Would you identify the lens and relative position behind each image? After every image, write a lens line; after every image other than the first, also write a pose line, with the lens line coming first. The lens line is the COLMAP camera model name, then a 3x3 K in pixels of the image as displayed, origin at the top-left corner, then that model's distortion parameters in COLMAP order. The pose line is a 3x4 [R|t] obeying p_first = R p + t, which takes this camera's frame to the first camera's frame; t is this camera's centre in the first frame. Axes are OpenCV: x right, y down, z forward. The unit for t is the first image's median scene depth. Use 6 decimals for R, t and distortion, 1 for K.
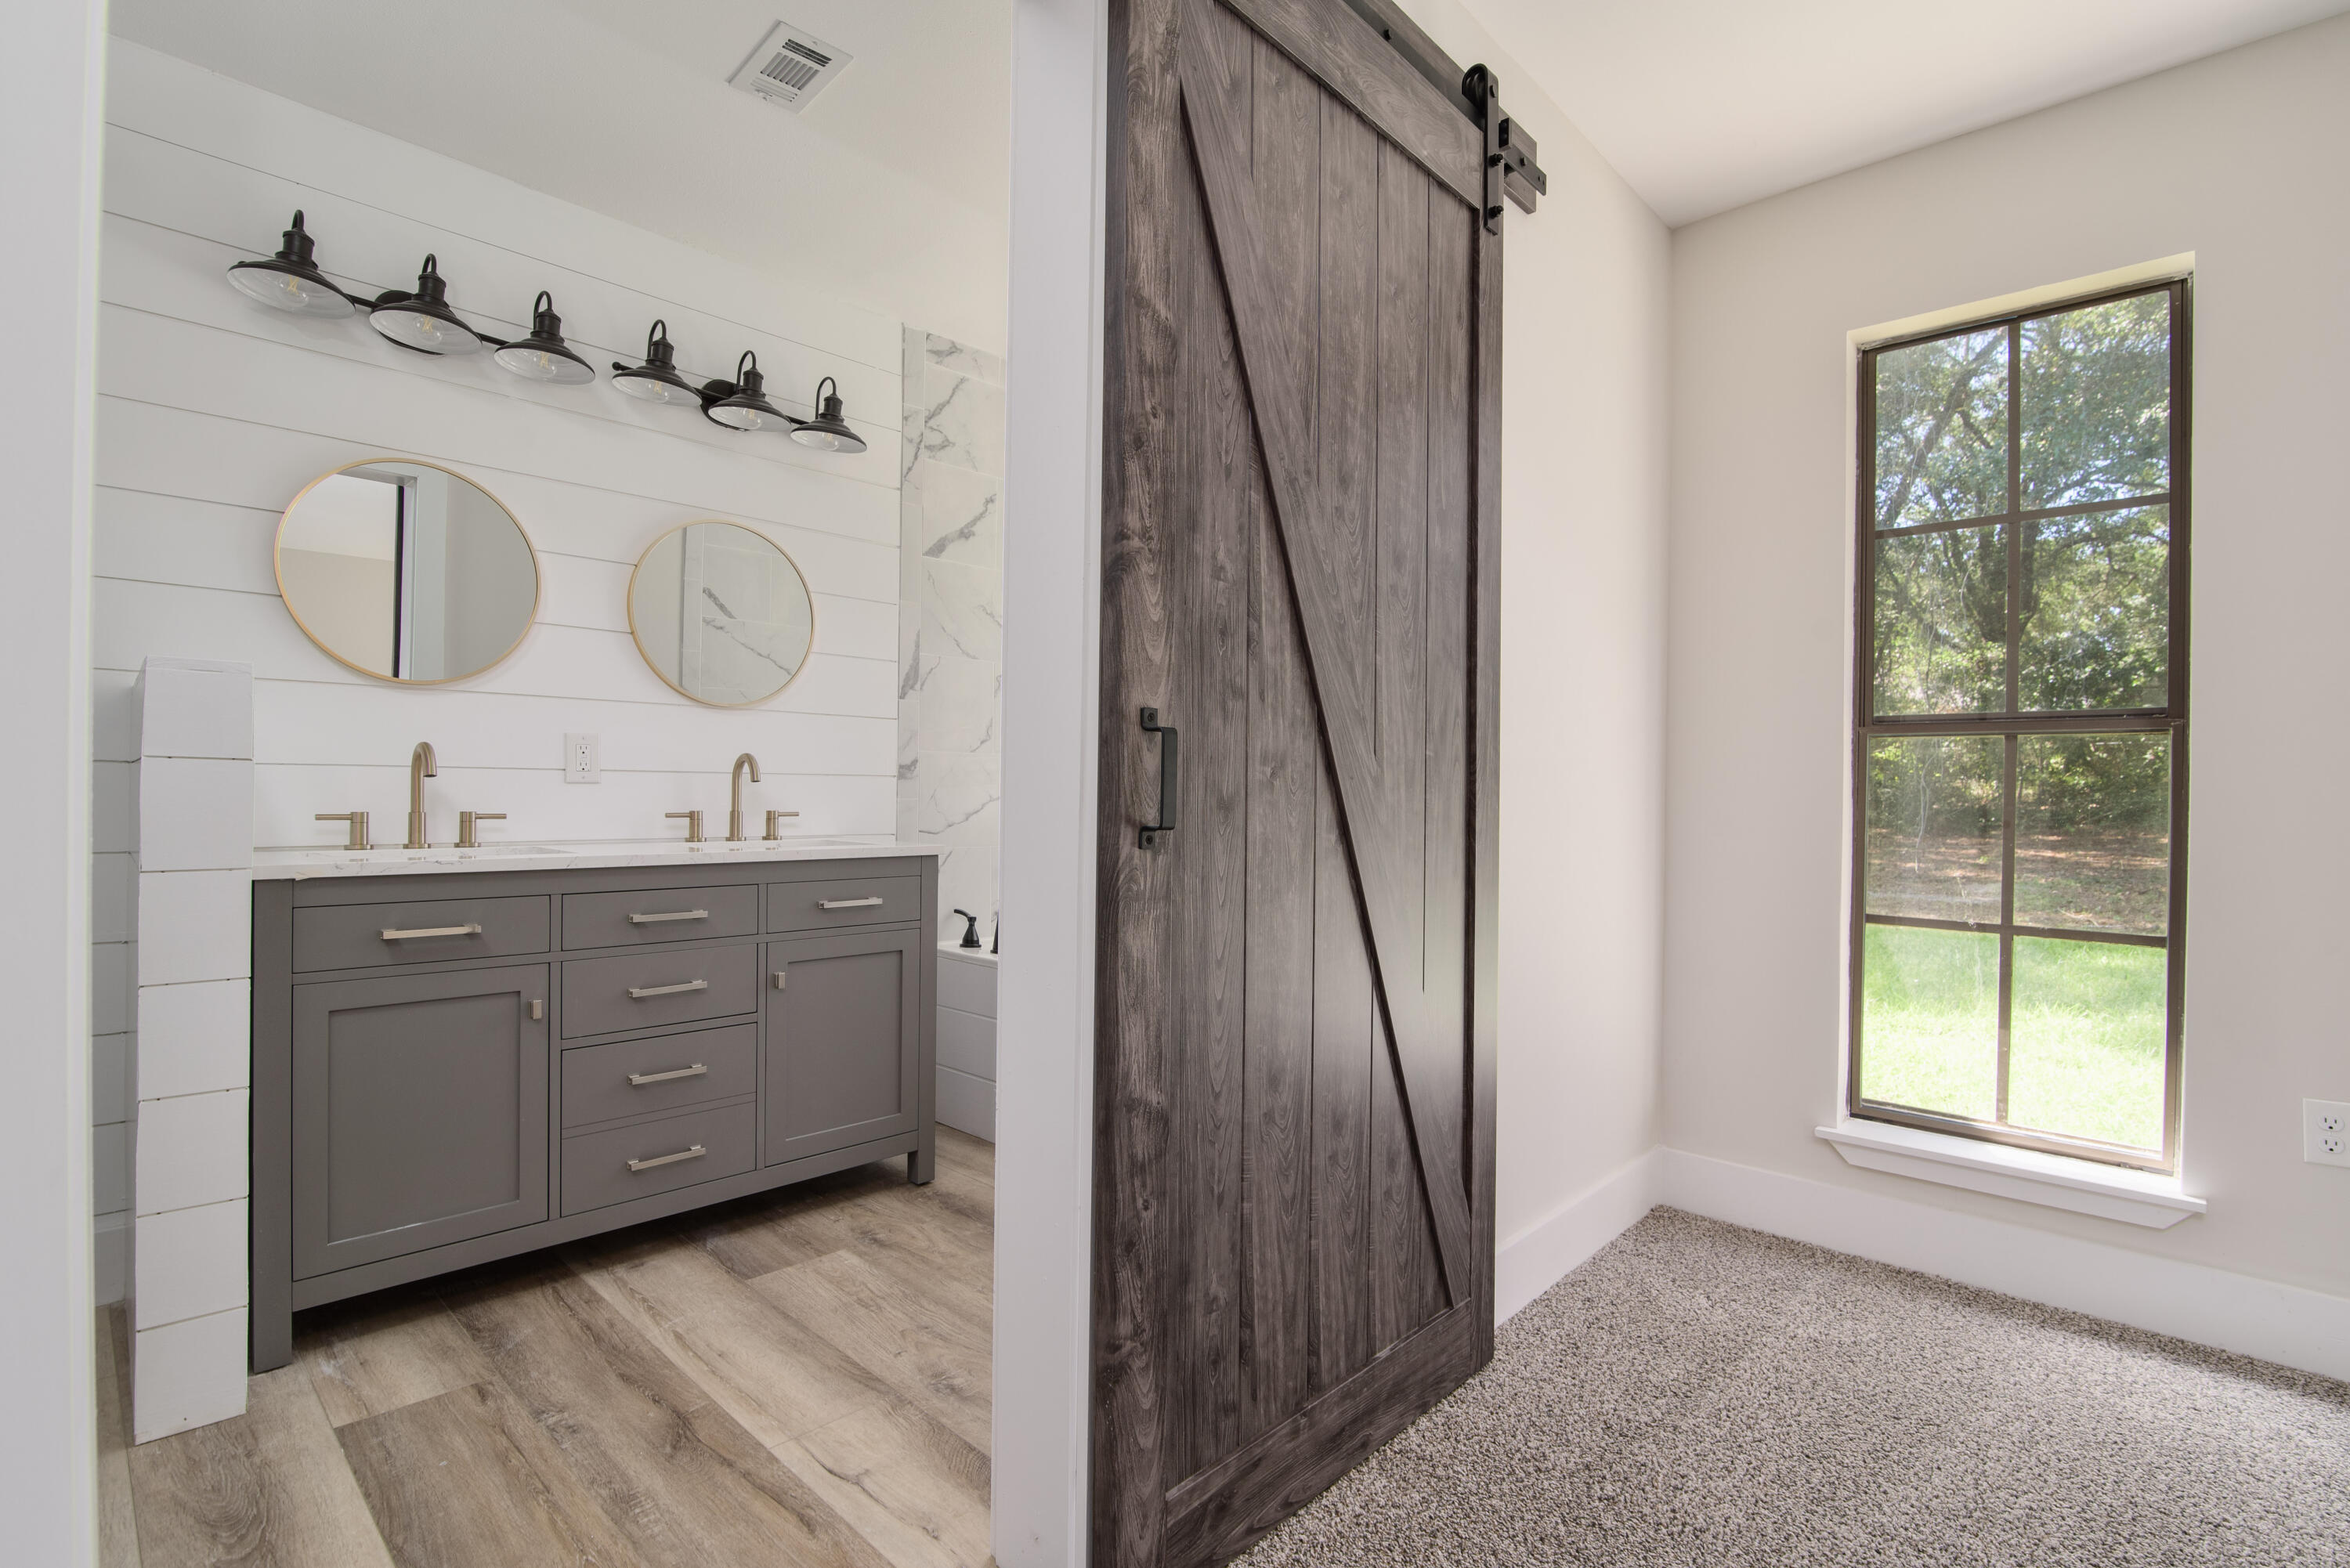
lens RADIAL K [[1081.9, 0, 1183.6], [0, 1081.9, 793.6], [0, 0, 1]] dist [-0.021151, 0.001904]
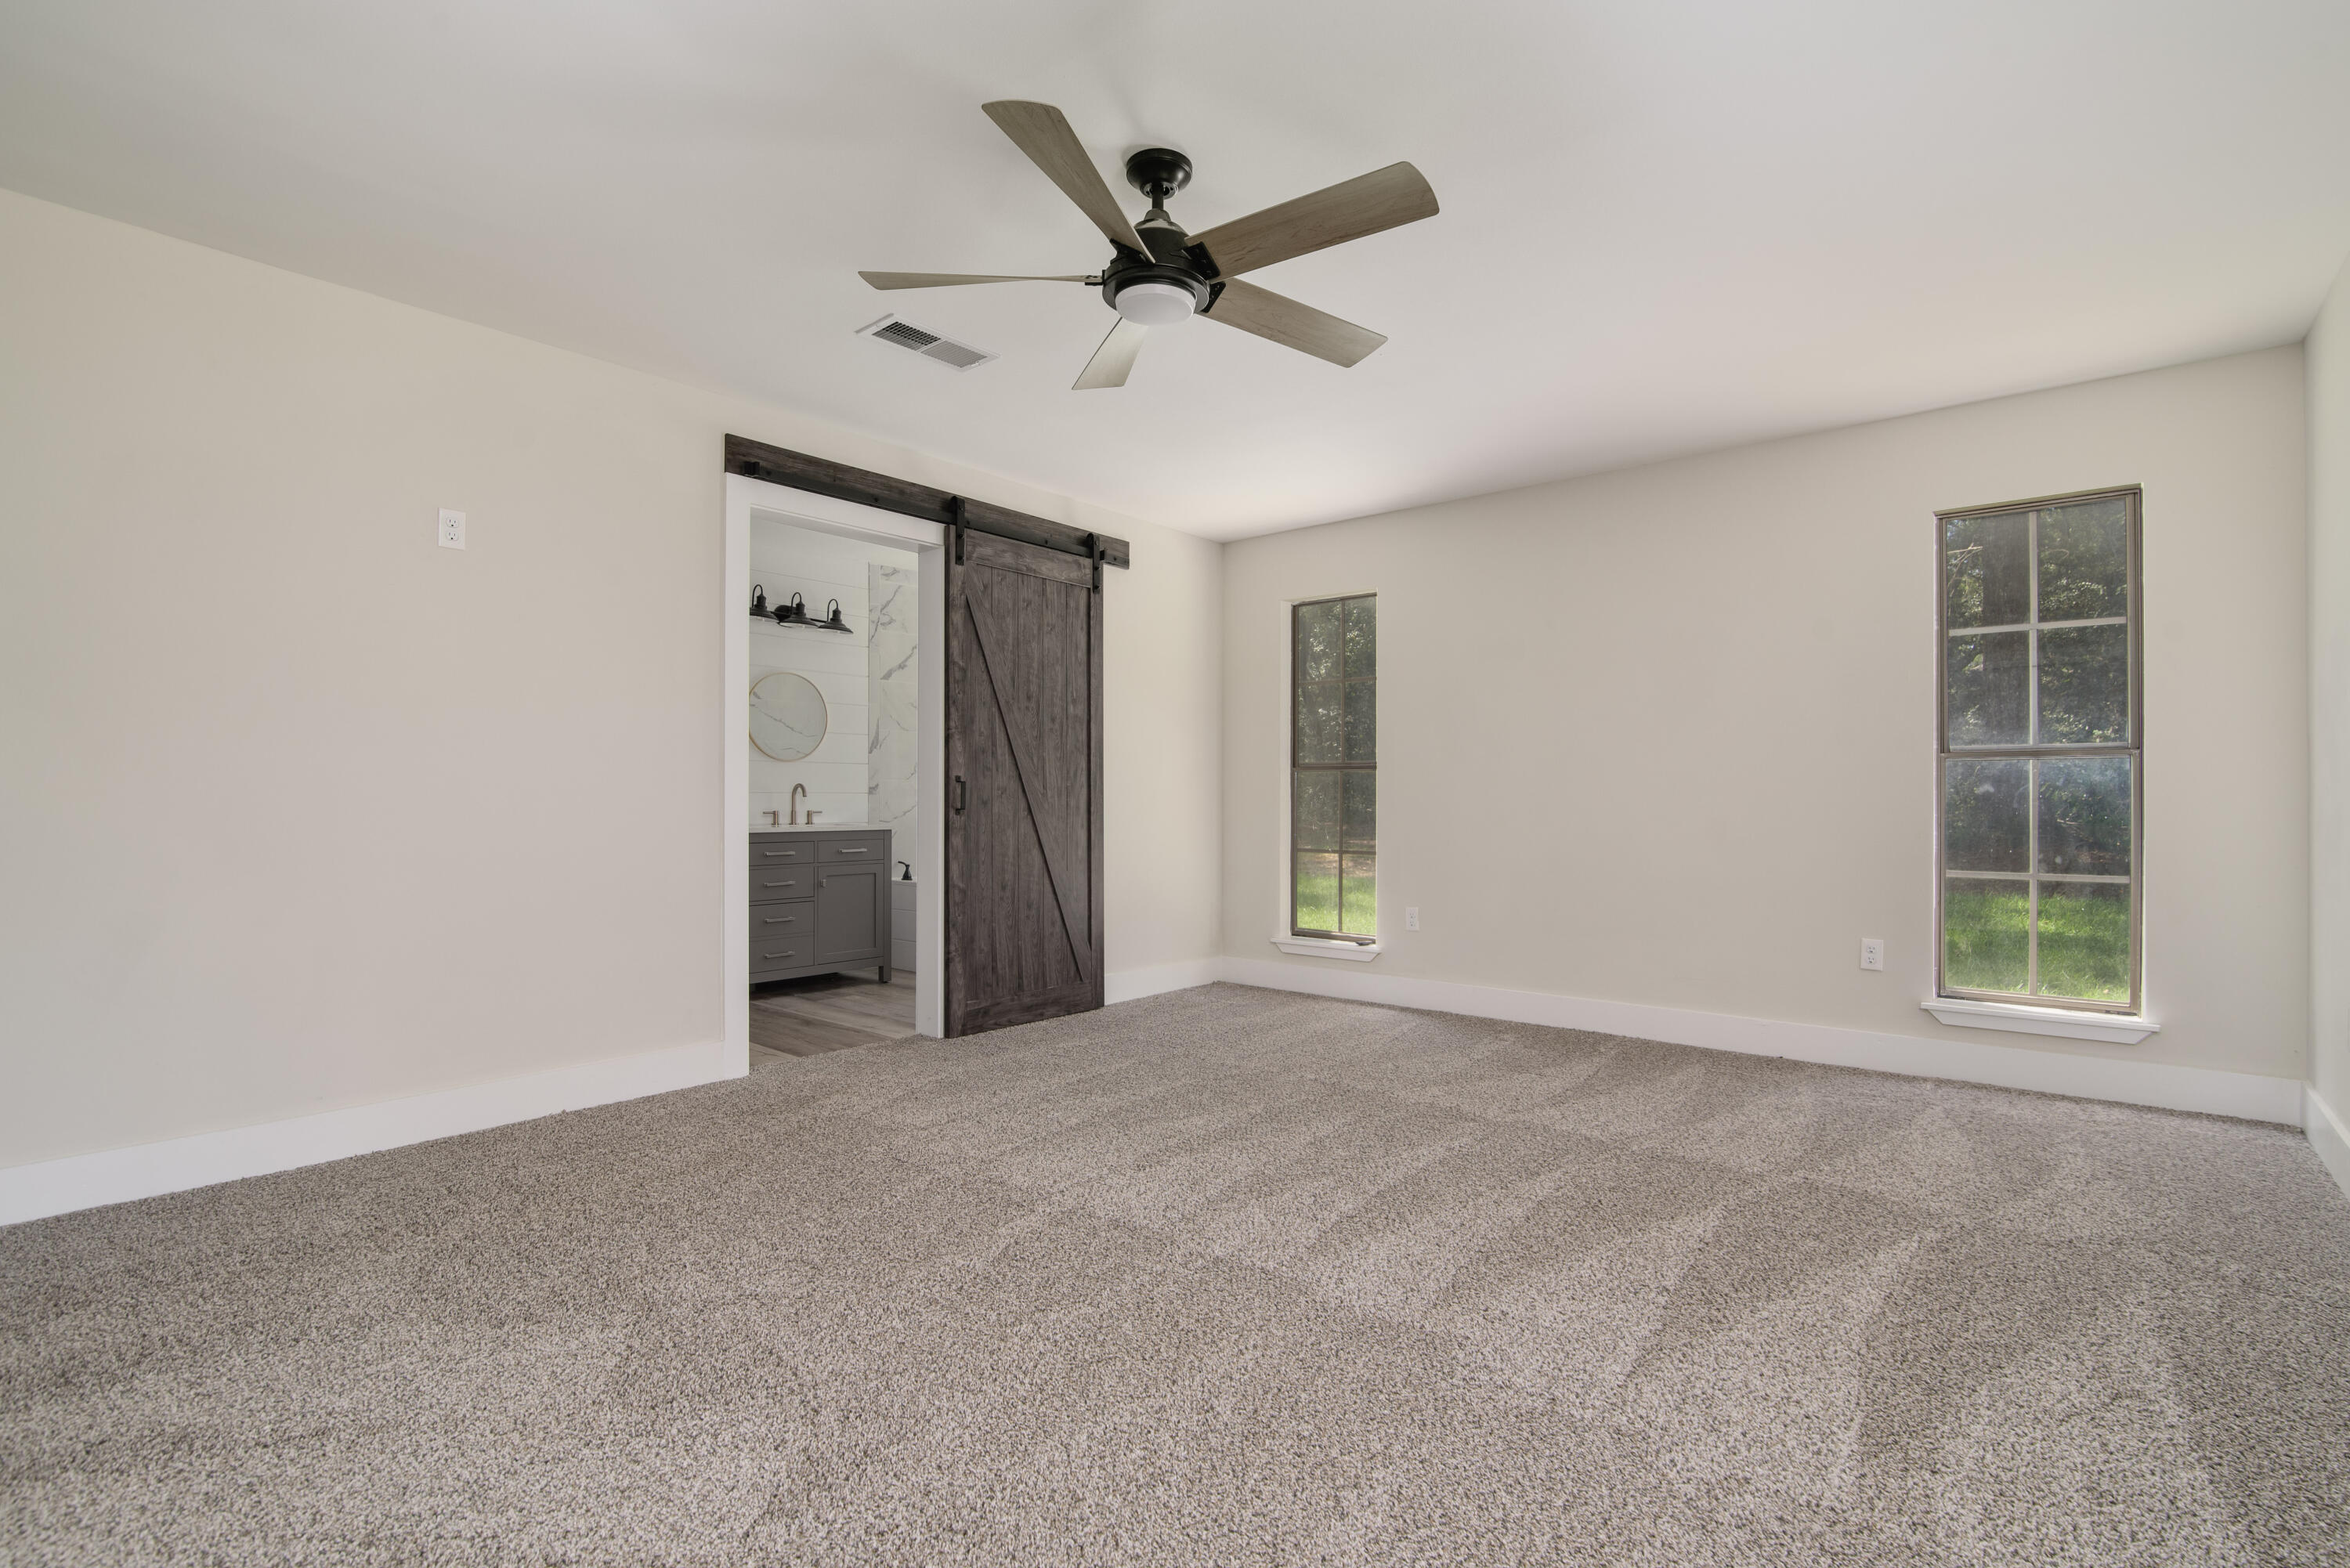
lens RADIAL K [[1081.9, 0, 1194.9], [0, 1081.9, 796.5], [0, 0, 1]] dist [-0.021151, 0.001904]
pose [[0.997528, -0.011465, 0.069333, 0.394712], [0.011759, 0.999924, -0.003822, 0.010311], [-0.069284, 0.004628, 0.997586, -2.066568]]
